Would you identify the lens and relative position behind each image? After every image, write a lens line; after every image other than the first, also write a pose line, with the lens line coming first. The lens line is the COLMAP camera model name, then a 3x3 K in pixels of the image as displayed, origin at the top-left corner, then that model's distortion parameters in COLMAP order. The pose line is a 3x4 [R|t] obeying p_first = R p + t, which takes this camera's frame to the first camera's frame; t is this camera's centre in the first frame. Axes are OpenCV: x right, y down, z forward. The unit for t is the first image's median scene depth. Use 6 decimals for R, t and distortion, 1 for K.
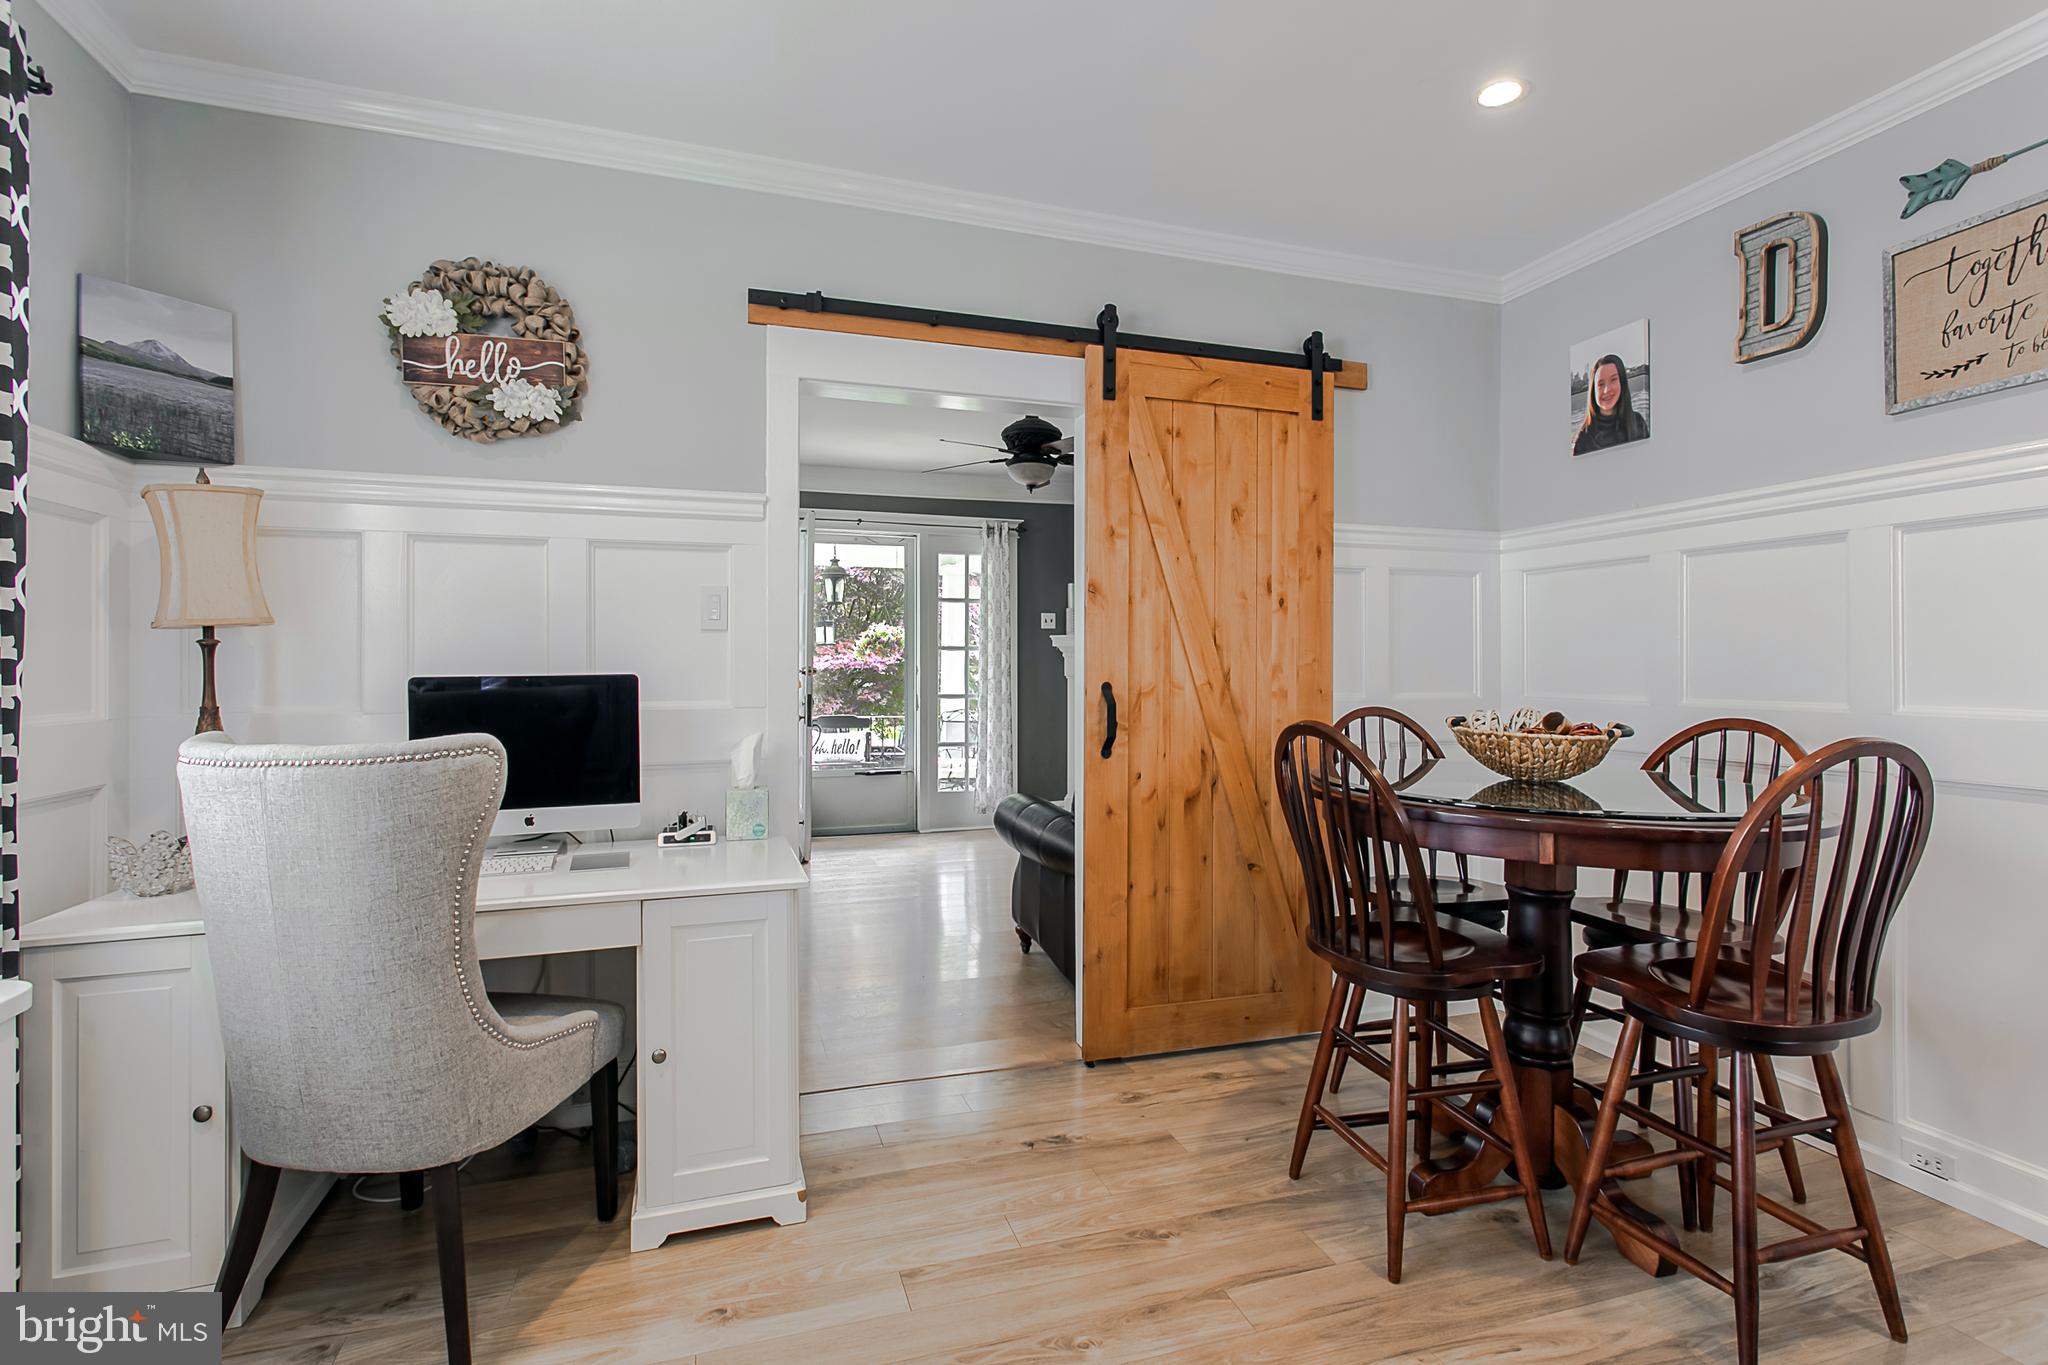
lens RADIAL K [[948.1, 0, 1014.8], [0, 948.1, 666.1], [0, 0, 1]] dist [-0.001268, 0.003335]
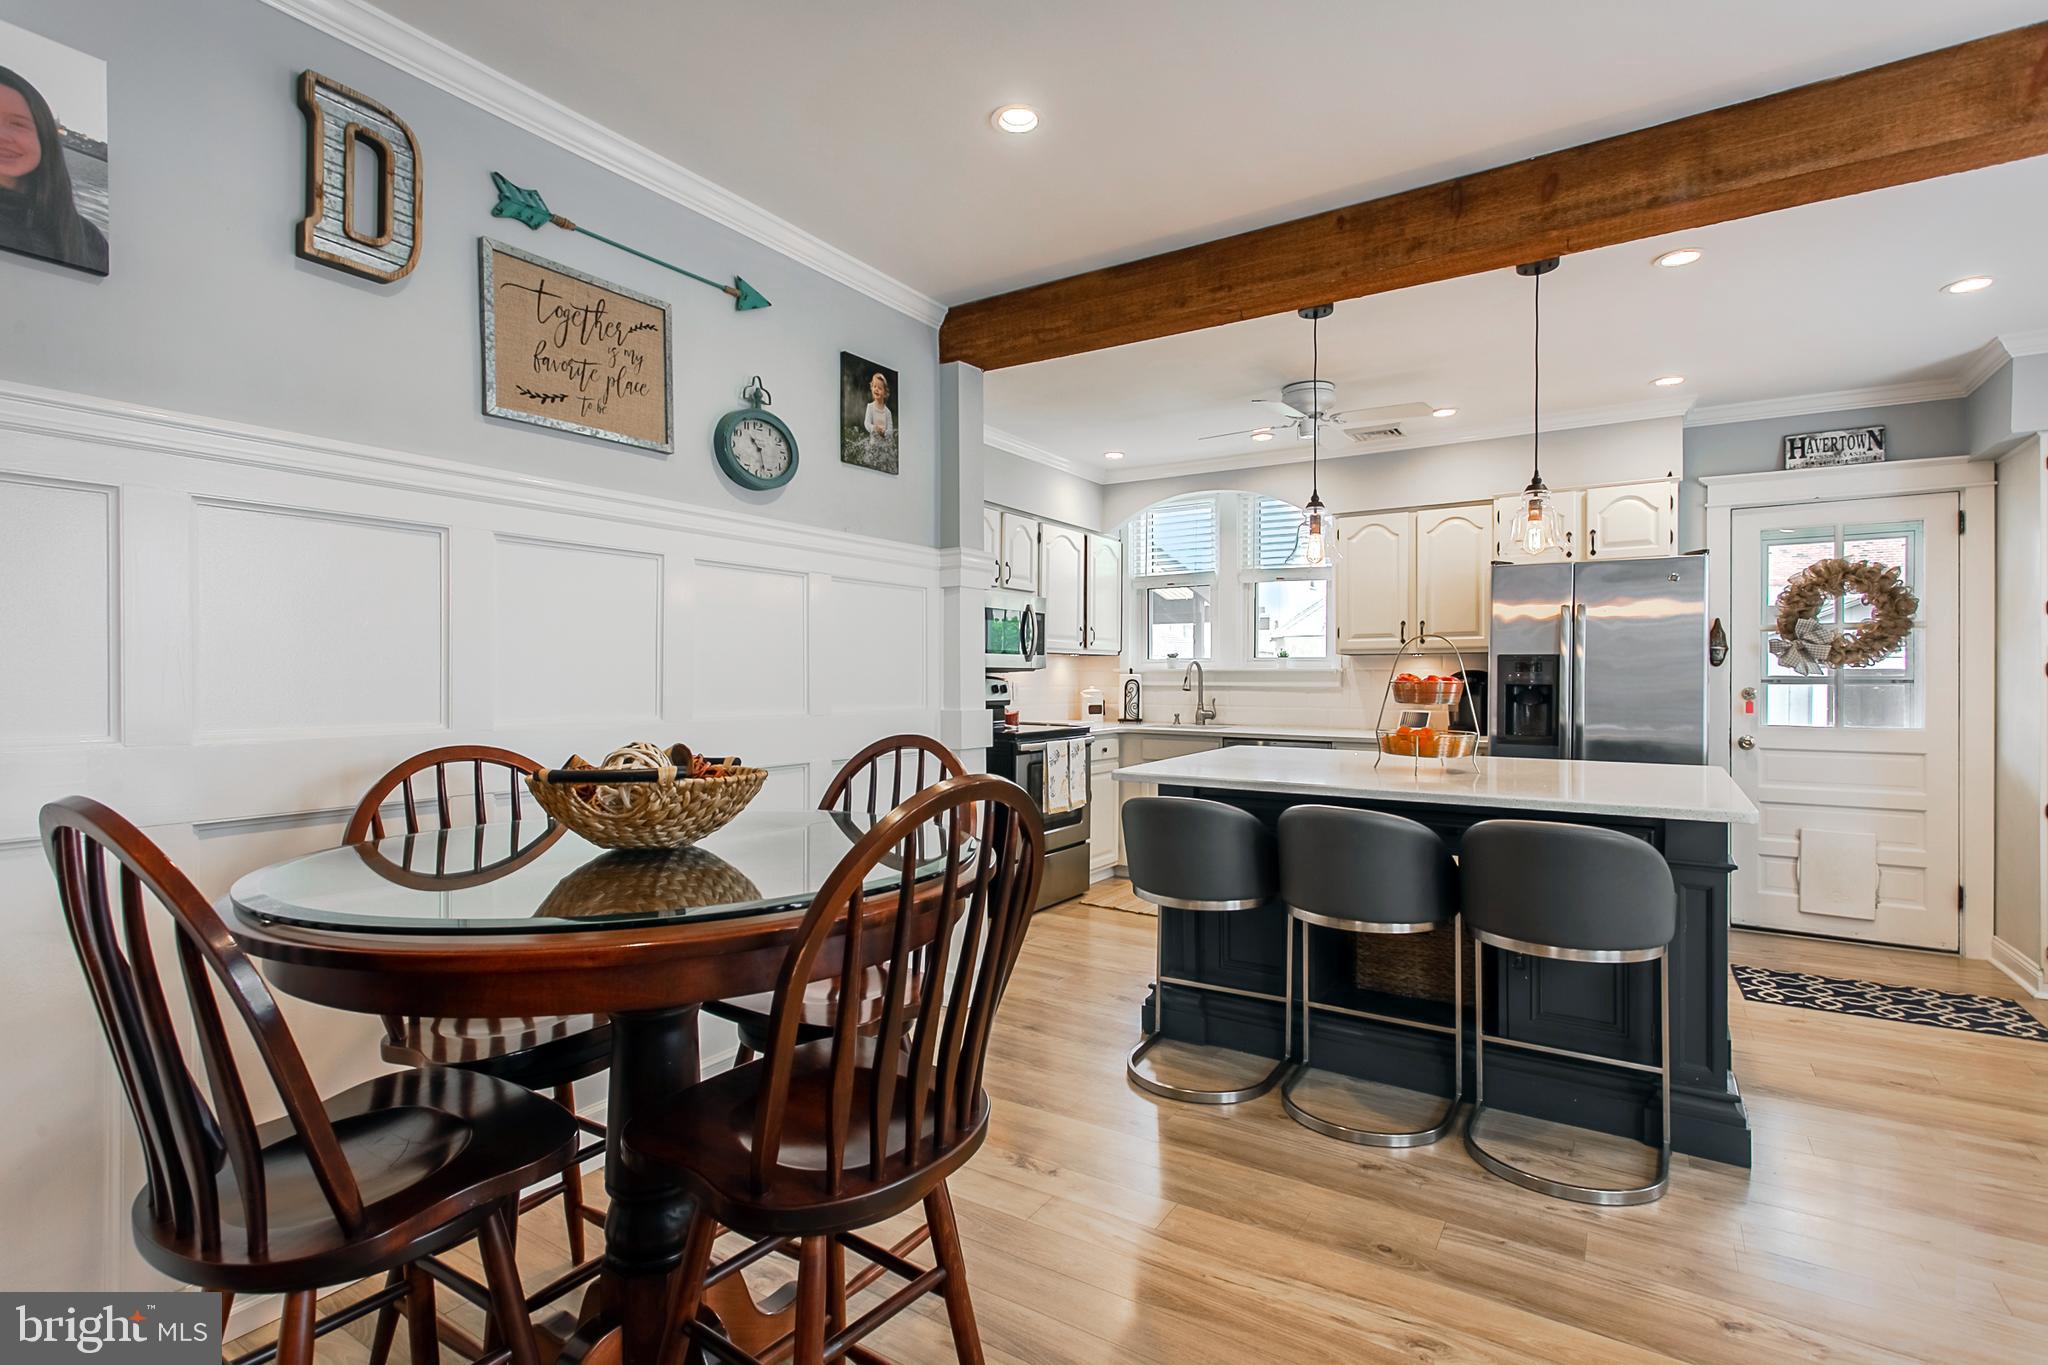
lens RADIAL K [[948.1, 0, 1039.7], [0, 948.1, 672.2], [0, 0, 1]] dist [-0.001268, 0.003335]
pose [[-0.650020, 0.002909, 0.759912, -0.138140], [0.000819, 0.999995, -0.003128, -0.004196], [-0.759917, -0.001411, -0.650019, 1.096179]]
